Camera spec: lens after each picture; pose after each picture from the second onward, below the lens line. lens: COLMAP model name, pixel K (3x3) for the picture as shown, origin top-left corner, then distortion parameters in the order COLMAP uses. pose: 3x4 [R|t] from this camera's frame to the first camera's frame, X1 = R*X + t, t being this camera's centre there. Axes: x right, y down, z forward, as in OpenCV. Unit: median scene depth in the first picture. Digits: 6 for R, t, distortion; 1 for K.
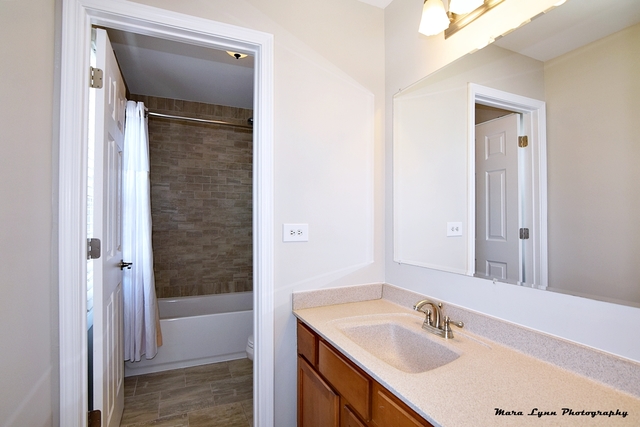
lens RADIAL K [[315.2, 0, 308.6], [0, 315.2, 216.9], [0, 0, 1]] dist [0.001487, 0.000140]
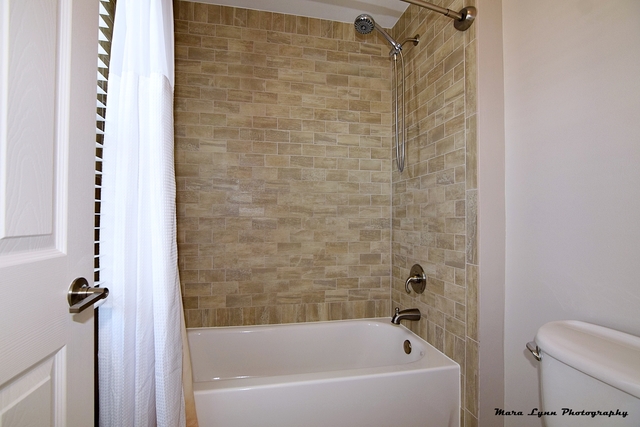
lens RADIAL K [[315.2, 0, 320.4], [0, 315.2, 216.2], [0, 0, 1]] dist [0.001487, 0.000140]
pose [[0.983343, -0.000095, -0.181759, -0.141887], [-0.000936, 0.999984, -0.005587, 0.041916], [0.181757, 0.005664, 0.983327, 0.411546]]
